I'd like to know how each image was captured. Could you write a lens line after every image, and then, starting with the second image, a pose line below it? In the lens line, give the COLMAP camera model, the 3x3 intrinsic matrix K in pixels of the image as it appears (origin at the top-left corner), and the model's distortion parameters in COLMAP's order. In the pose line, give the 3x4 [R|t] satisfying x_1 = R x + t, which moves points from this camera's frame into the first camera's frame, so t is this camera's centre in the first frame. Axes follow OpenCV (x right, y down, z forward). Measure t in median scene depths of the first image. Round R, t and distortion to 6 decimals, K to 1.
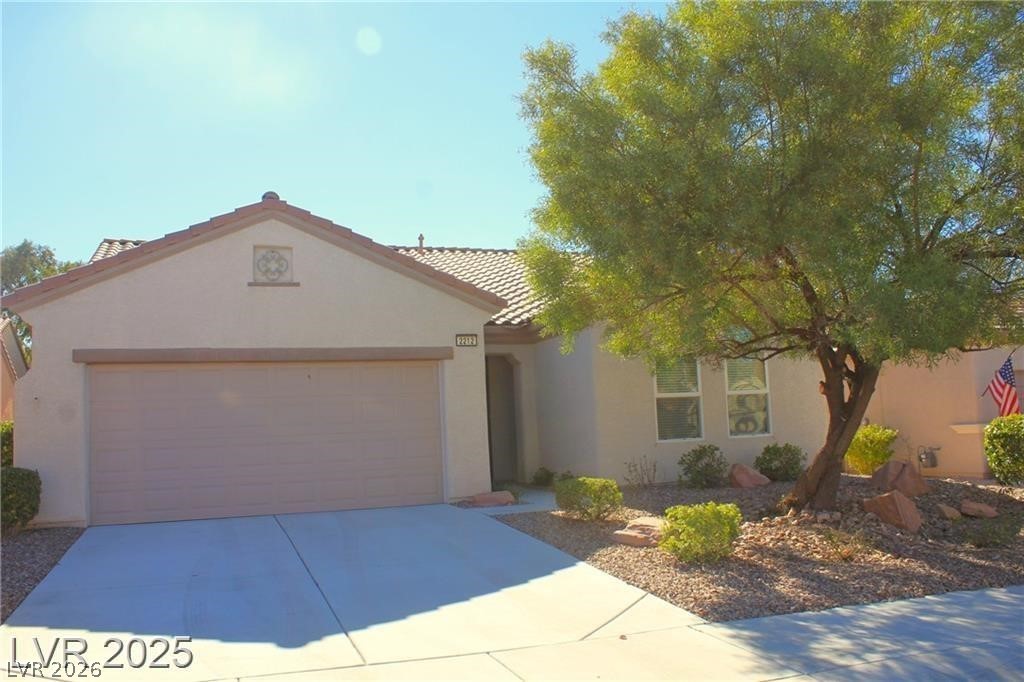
lens RADIAL K [[866.9, 0, 505.6], [0, 866.9, 334.7], [0, 0, 1]] dist [-0.149453, 0.116956]
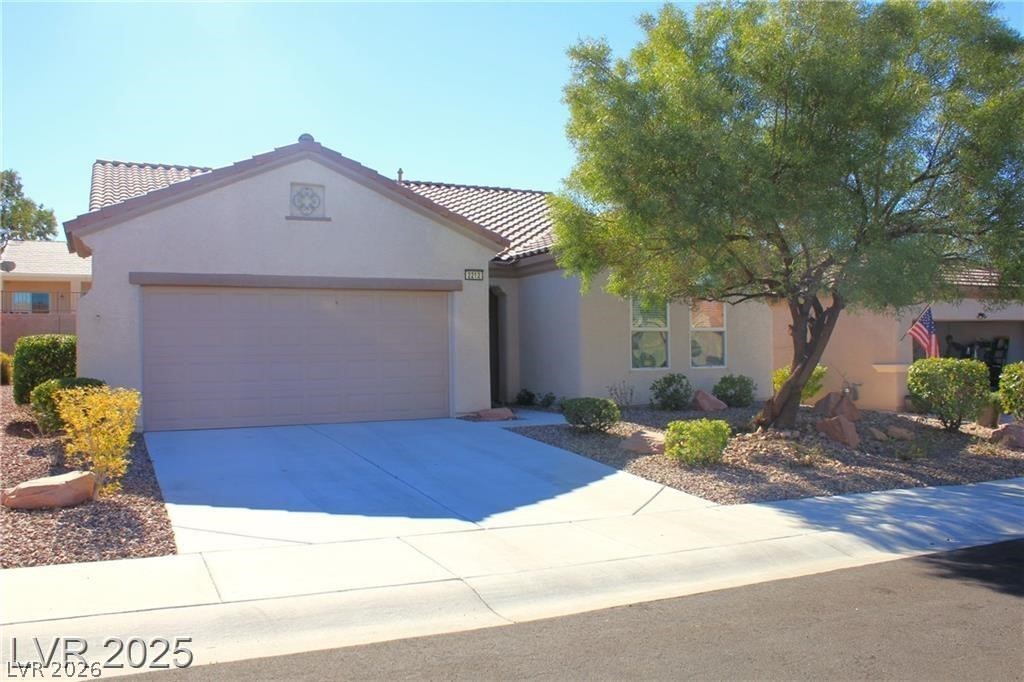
lens RADIAL K [[866.9, 0, 513.8], [0, 866.9, 343.8], [0, 0, 1]] dist [-0.149453, 0.116956]
pose [[0.993518, 0.032001, 0.109081, -0.124054], [-0.042352, 0.994676, 0.093944, -0.013390], [-0.105494, -0.097955, 0.989584, -0.141860]]
